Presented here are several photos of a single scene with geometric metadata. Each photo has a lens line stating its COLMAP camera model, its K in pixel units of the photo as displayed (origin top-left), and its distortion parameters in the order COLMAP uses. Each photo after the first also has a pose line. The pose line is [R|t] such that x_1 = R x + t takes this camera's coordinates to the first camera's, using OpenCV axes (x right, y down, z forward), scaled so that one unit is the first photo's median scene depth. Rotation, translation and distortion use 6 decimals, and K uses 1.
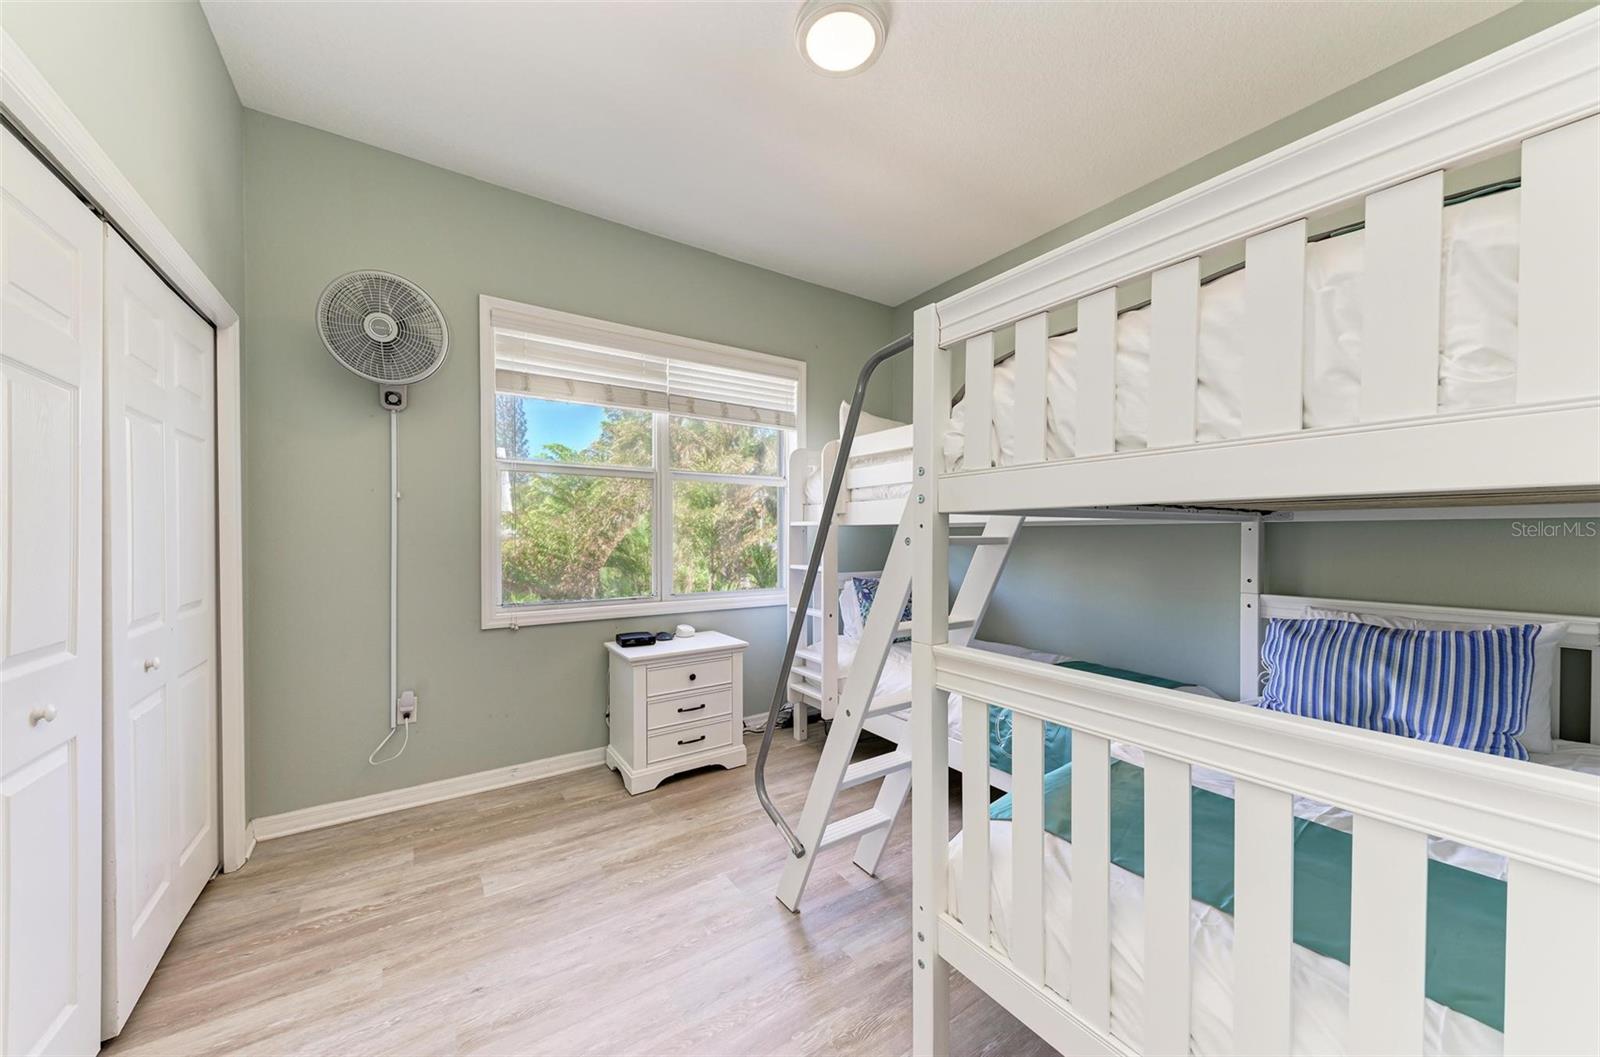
lens RADIAL K [[566.6, 0, 797.7], [0, 566.6, 536.4], [0, 0, 1]] dist [0.000689, 0.000071]
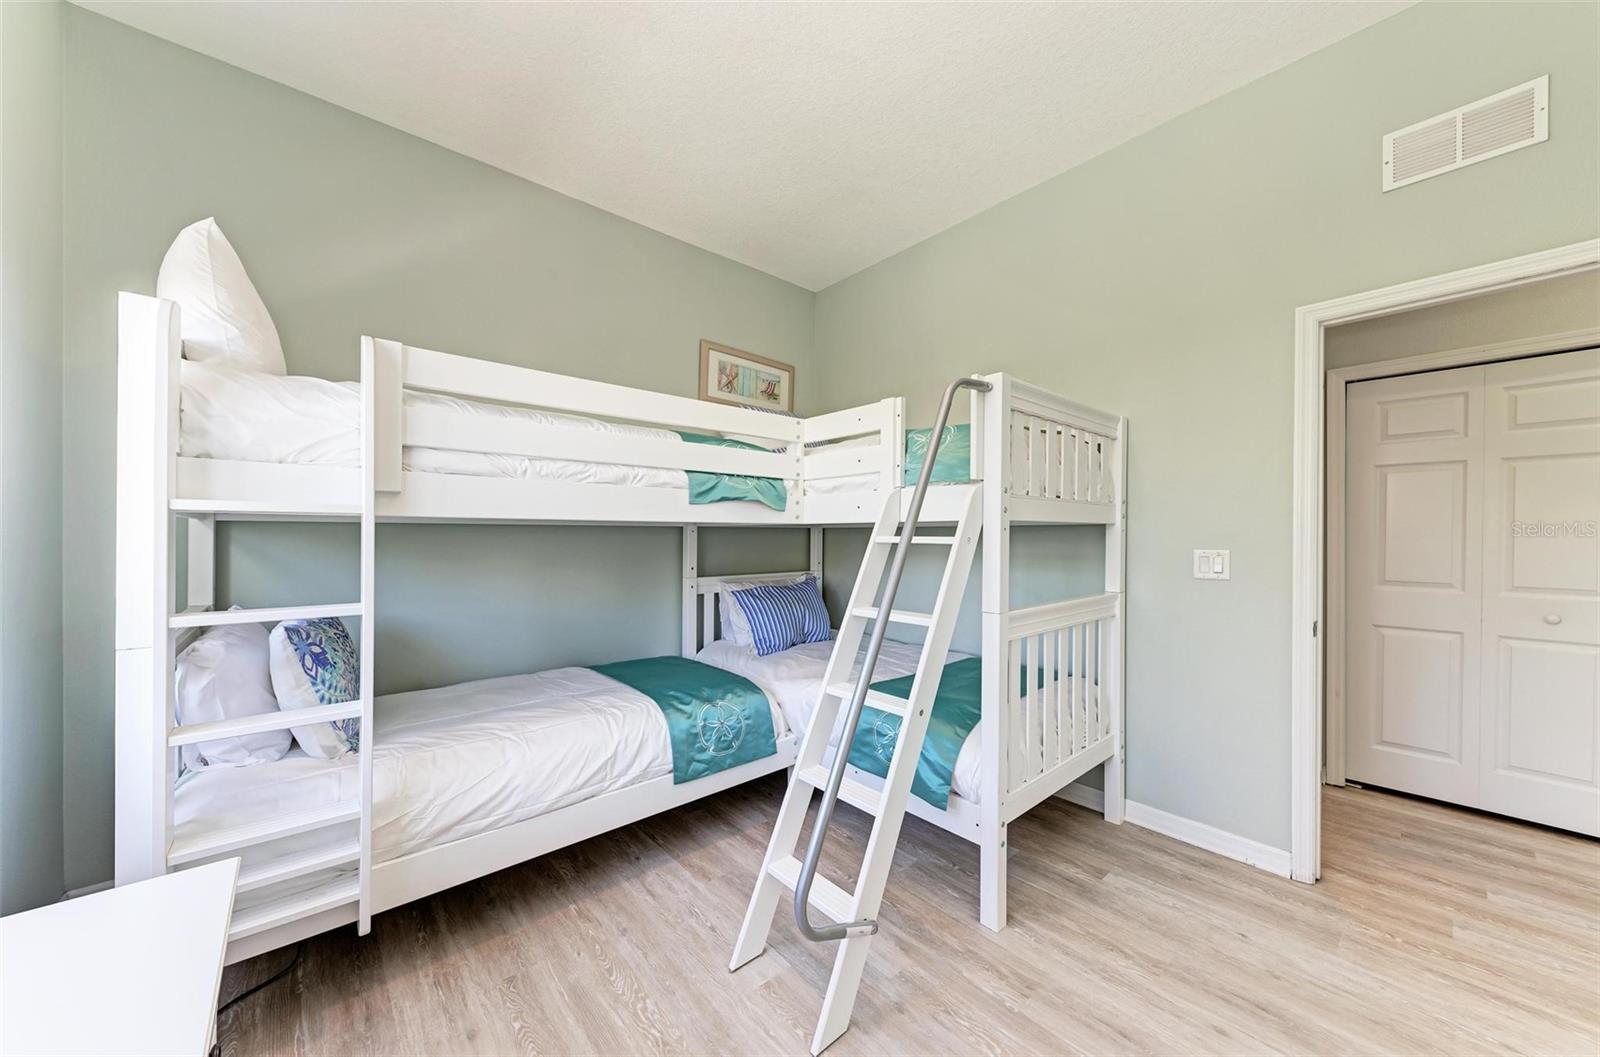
lens RADIAL K [[566.6, 0, 796.8], [0, 566.6, 534.6], [0, 0, 1]] dist [0.000689, 0.000071]
pose [[-0.127276, -0.000420, 0.991867, -0.695876], [0.004401, 0.999990, 0.000988, -0.005637], [-0.991858, 0.004491, -0.127272, 1.064511]]
